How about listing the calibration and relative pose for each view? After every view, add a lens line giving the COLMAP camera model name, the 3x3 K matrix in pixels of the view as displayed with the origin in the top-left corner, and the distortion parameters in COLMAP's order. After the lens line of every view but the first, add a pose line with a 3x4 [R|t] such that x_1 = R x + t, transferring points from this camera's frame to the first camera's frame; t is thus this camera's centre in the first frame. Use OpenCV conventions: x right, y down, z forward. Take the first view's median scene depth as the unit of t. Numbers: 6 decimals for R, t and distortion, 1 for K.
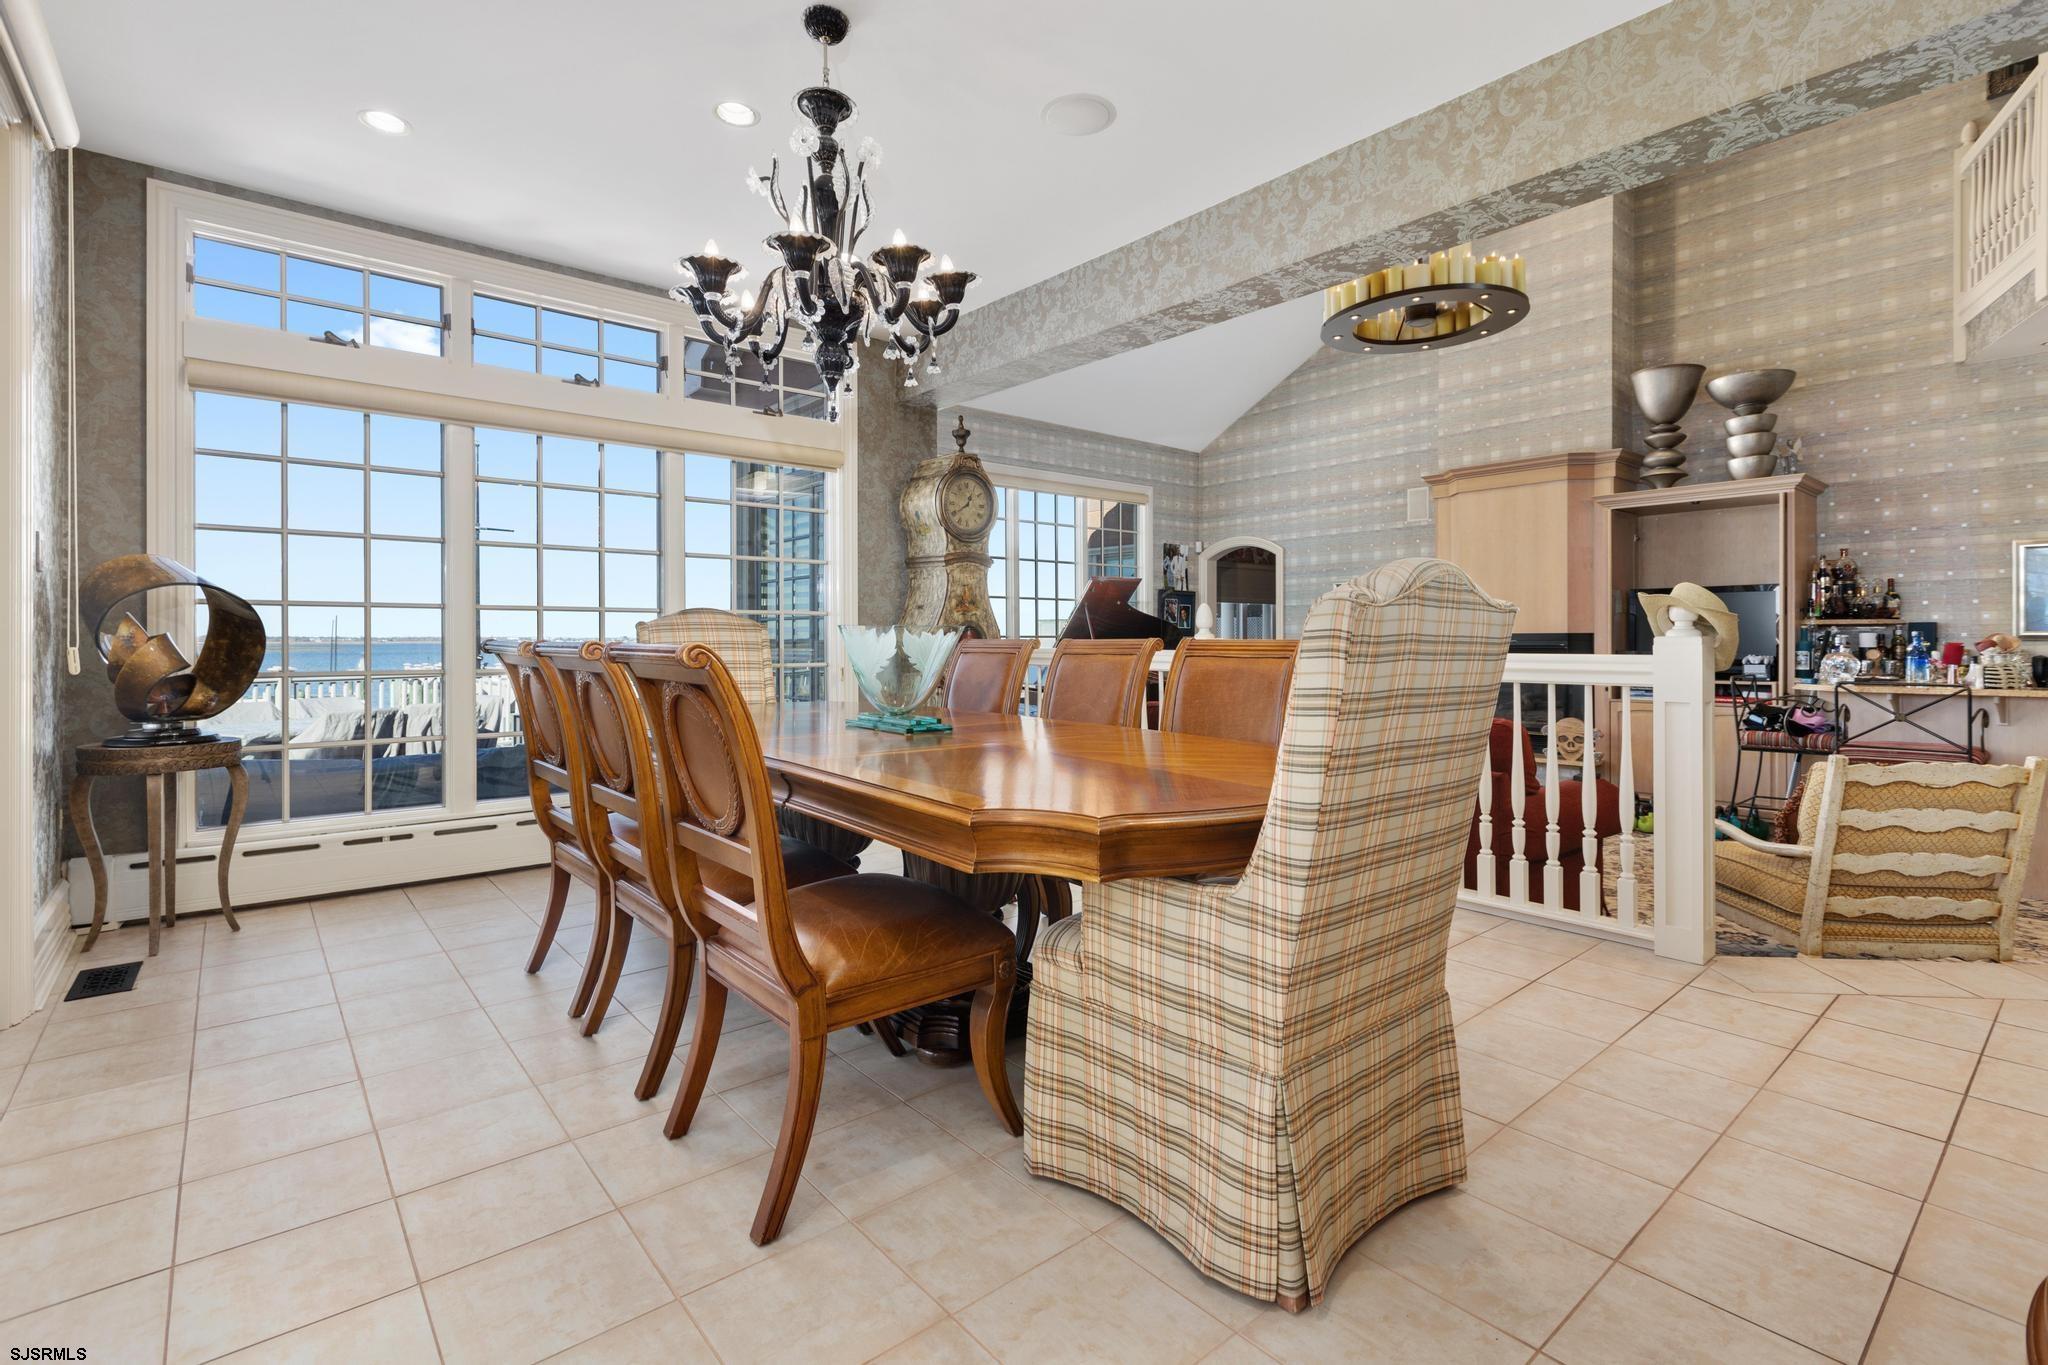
lens RADIAL K [[949.6, 0, 1011.7], [0, 949.6, 639.4], [0, 0, 1]] dist [0.003840, -0.000265]
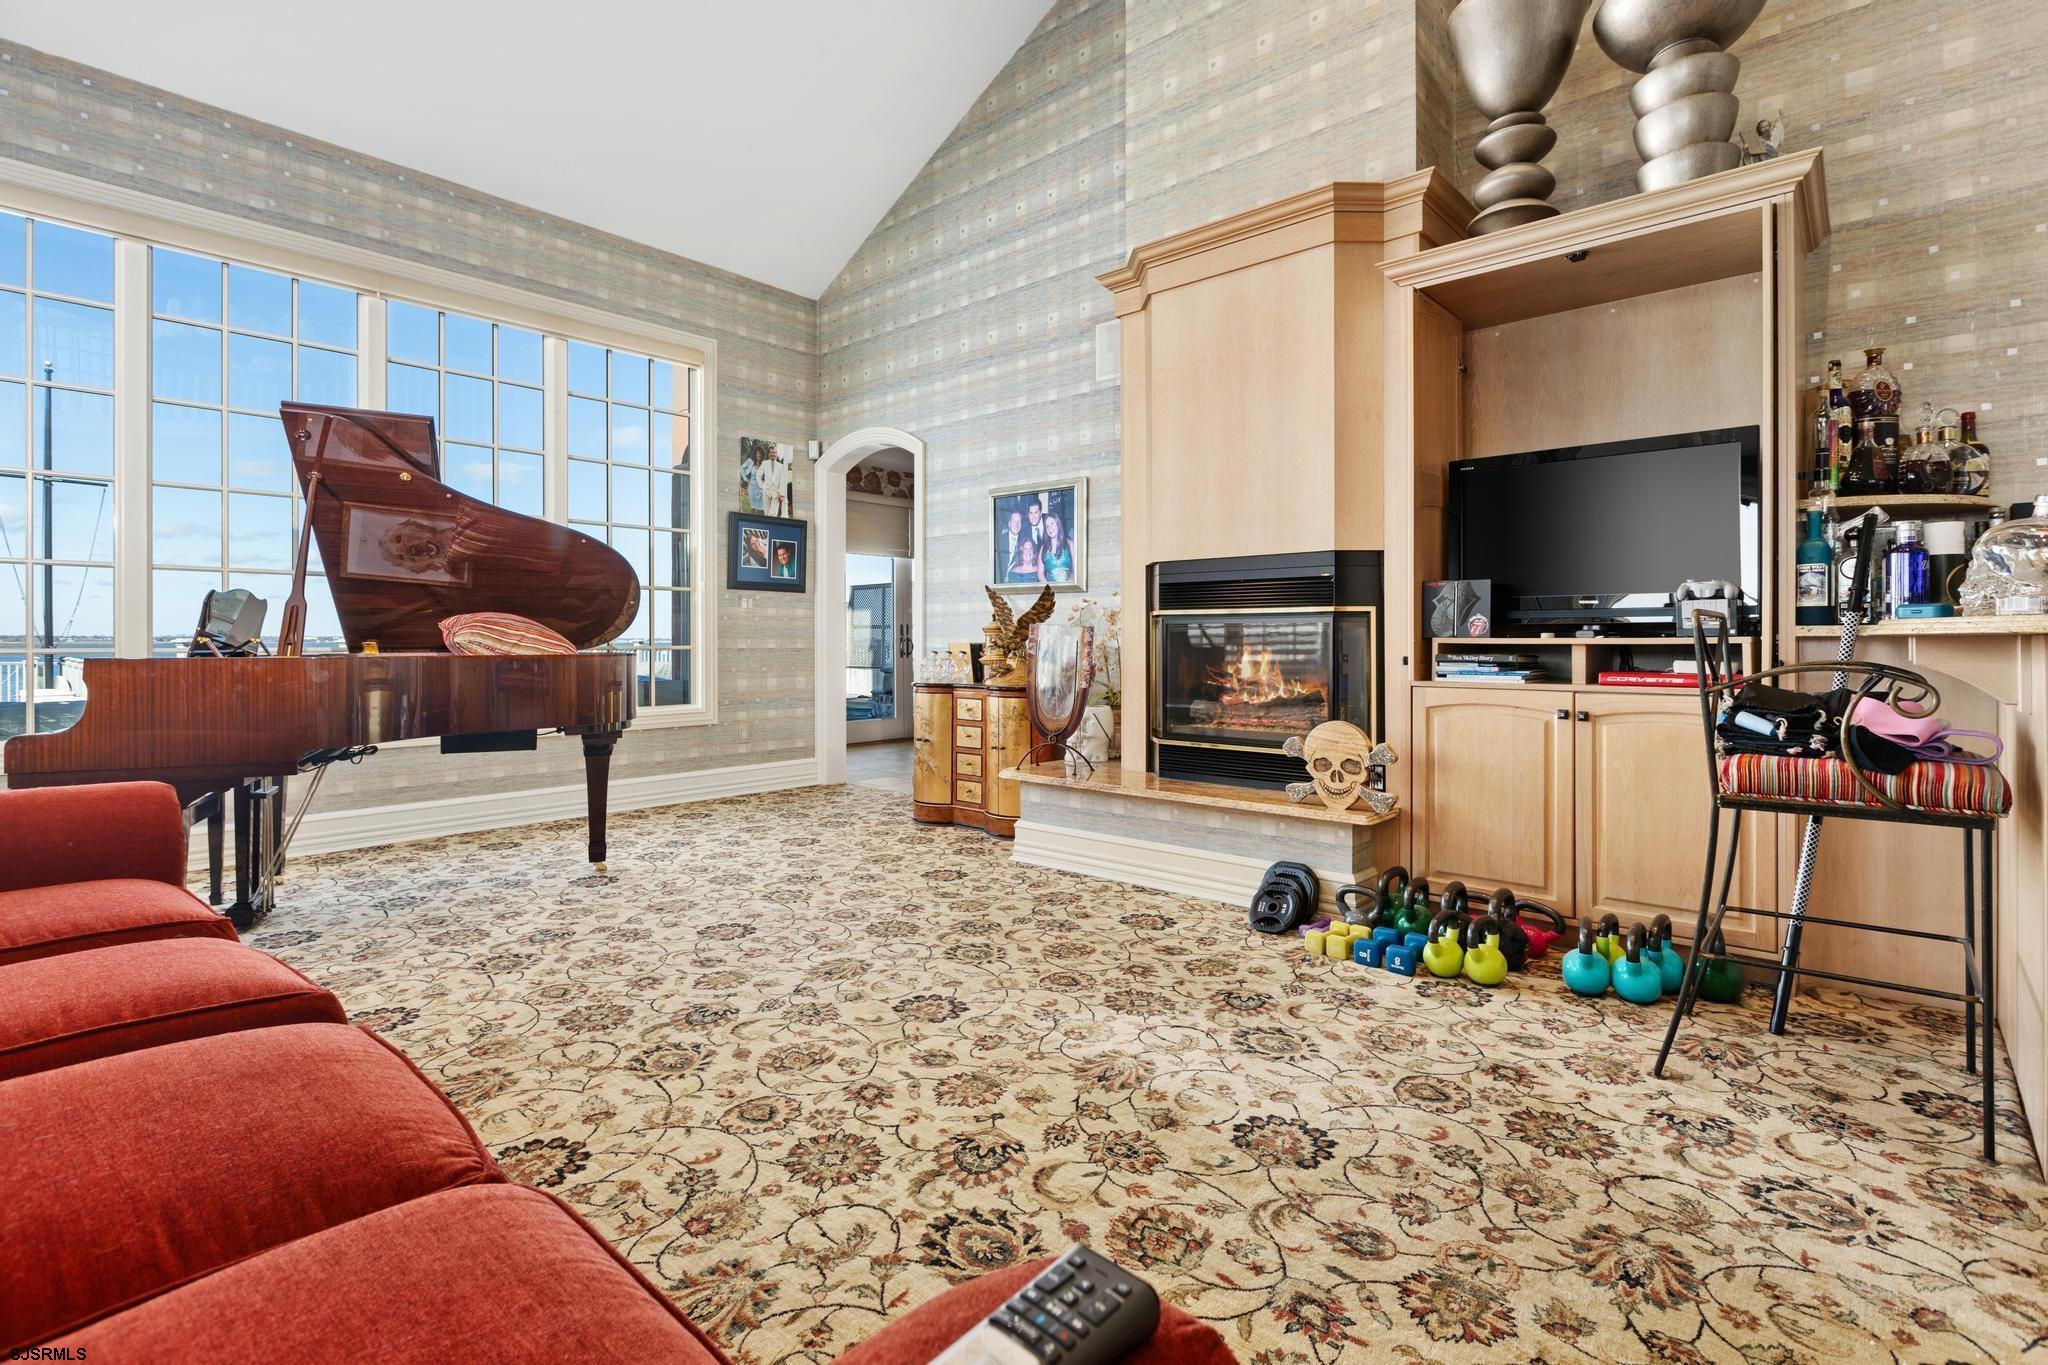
lens RADIAL K [[954.2, 0, 1018.9], [0, 954.2, 635.8], [0, 0, 1]] dist [0.000834, 0.000503]
pose [[0.989076, -0.001649, 0.147394, 0.345264], [0.002162, 0.999992, -0.003321, 0.039091], [-0.147388, 0.003604, 0.989072, 0.527861]]
